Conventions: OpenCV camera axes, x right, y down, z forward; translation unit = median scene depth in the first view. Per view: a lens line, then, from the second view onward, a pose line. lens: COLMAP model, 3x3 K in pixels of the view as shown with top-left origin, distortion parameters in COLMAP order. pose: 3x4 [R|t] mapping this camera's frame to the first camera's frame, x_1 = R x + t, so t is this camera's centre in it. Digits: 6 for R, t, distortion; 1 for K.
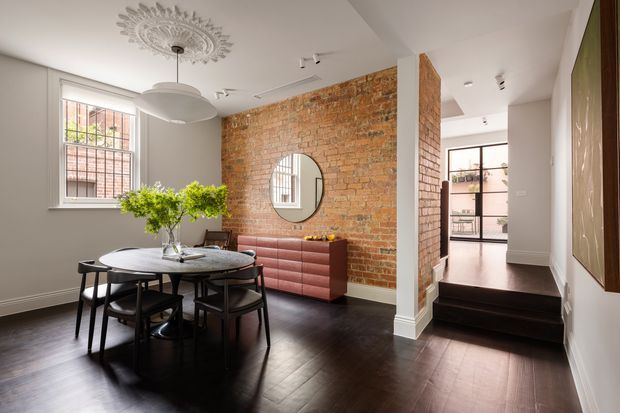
lens RADIAL K [[300.8, 0, 306.3], [0, 300.8, 211.2], [0, 0, 1]] dist [0.000308, -0.000710]
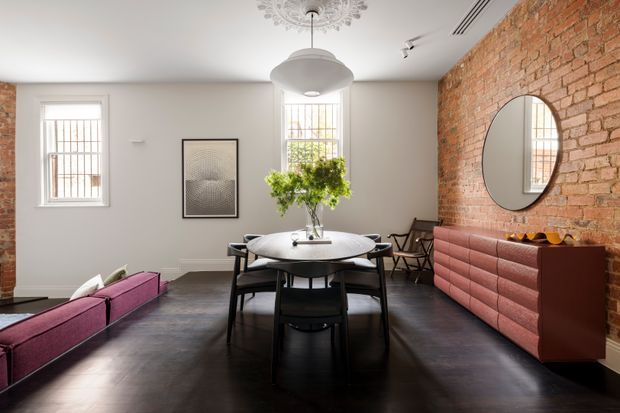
lens RADIAL K [[300.8, 0, 312.3], [0, 300.8, 204.5], [0, 0, 1]] dist [0.000308, -0.000710]
pose [[0.599061, 0.008574, -0.800657, 0.207580], [-0.007058, 0.999960, 0.005427, 0.023911], [0.800672, 0.002400, 0.599098, 0.303670]]
